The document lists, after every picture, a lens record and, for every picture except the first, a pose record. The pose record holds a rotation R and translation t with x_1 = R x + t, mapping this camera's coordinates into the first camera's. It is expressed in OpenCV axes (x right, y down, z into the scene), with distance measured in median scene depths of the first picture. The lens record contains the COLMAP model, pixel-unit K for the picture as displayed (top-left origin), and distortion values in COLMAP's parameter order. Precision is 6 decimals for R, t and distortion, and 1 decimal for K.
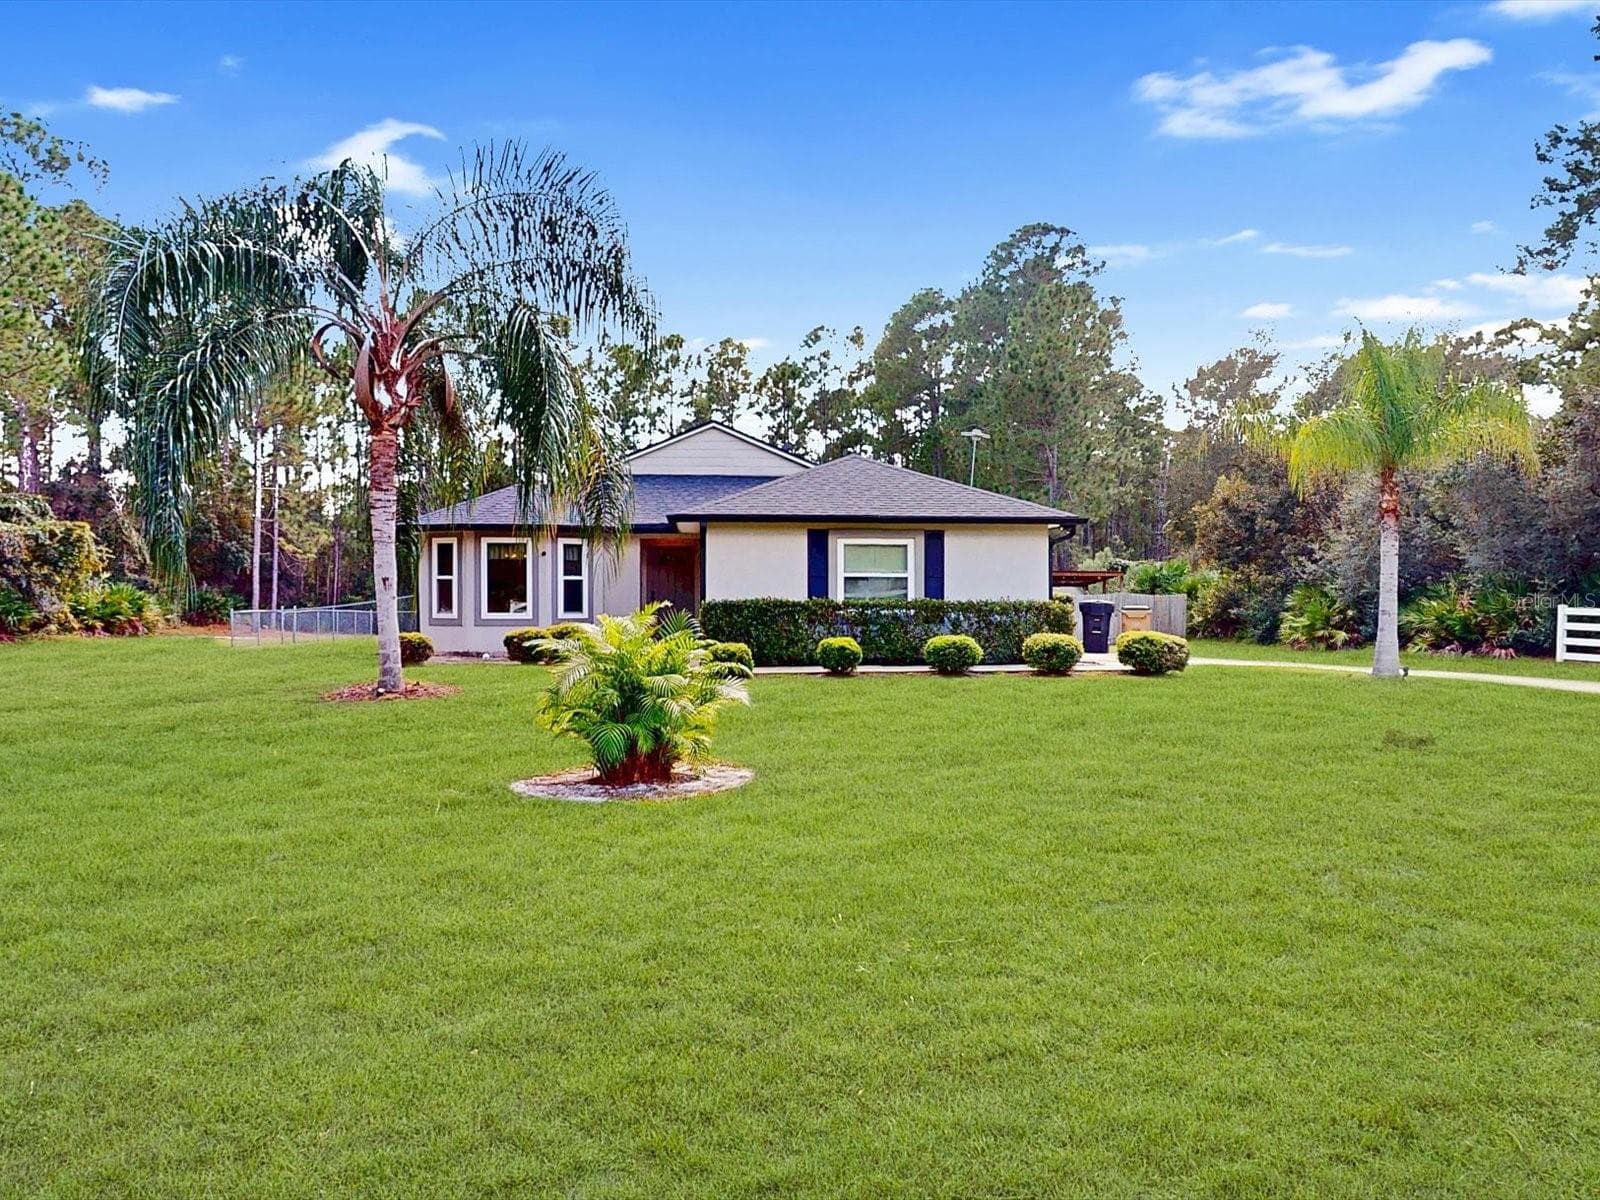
lens RADIAL K [[1156.5, 0, 800.0], [0, 1156.5, 600.0], [0, 0, 1]] dist [-0.005464, -0.001061]
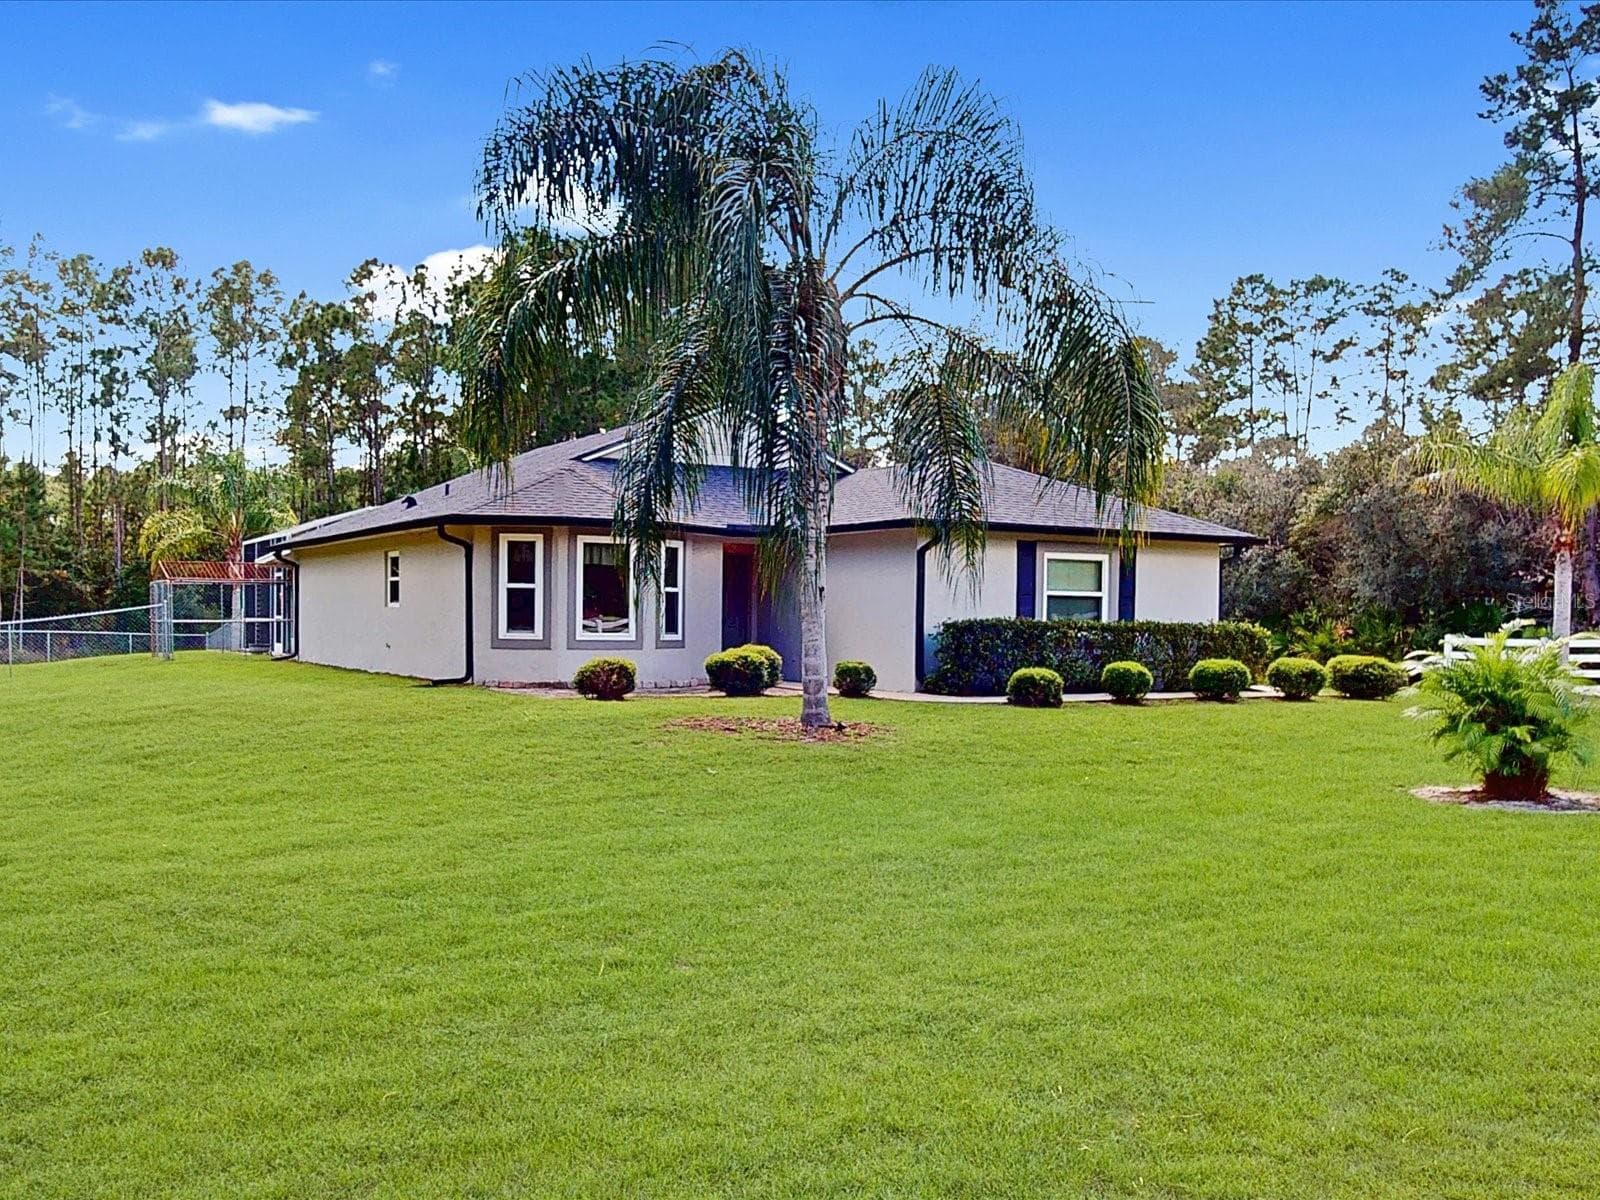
lens RADIAL K [[1489.8, 0, 801.9], [0, 1489.8, 616.2], [0, 0, 1]] dist [-0.012399, -0.008819]
pose [[0.907937, 0.013493, 0.418889, -0.544734], [-0.010167, 0.999897, -0.010171, 0.008687], [-0.418983, 0.004976, 0.907981, 0.030136]]
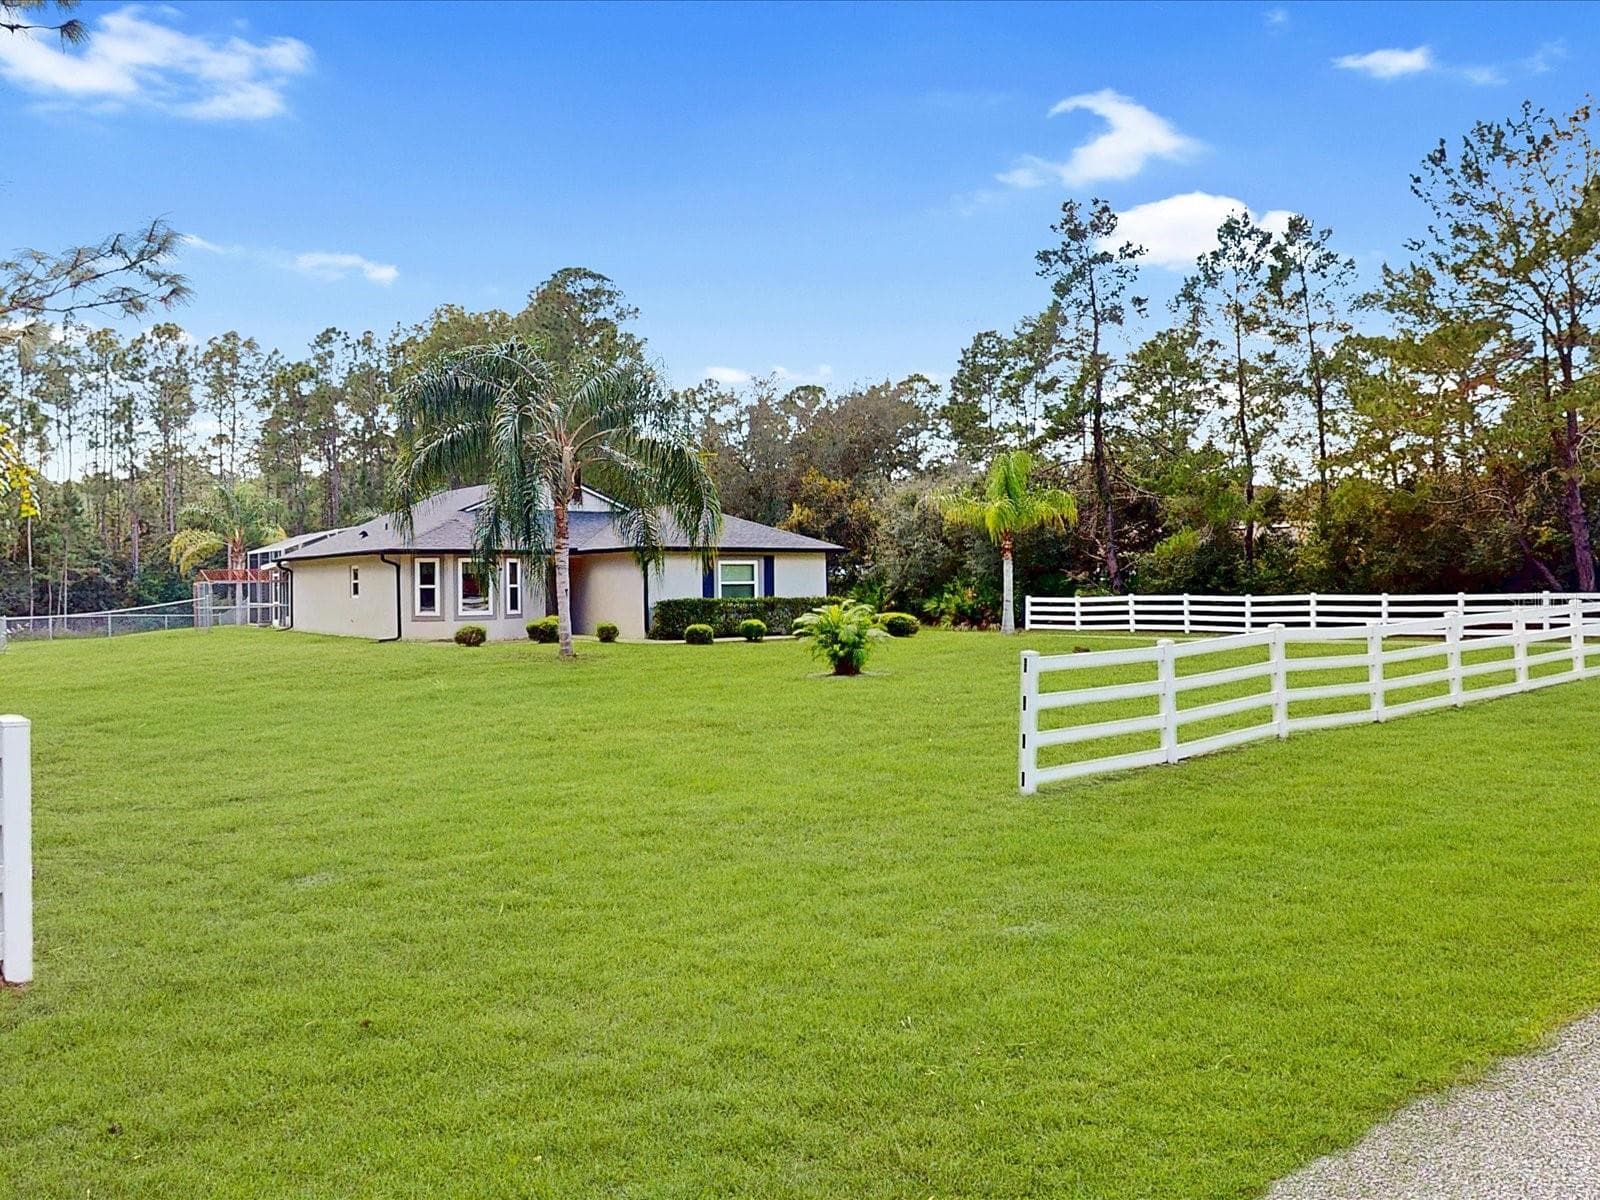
lens RADIAL K [[1246.3, 0, 794.0], [0, 1246.3, 538.0], [0, 0, 1]] dist [-0.012137, -0.000007]
pose [[0.873145, 0.009416, 0.487370, -0.647003], [0.014395, 0.998879, -0.045089, -0.003830], [-0.487249, 0.046385, 0.872031, -0.521879]]
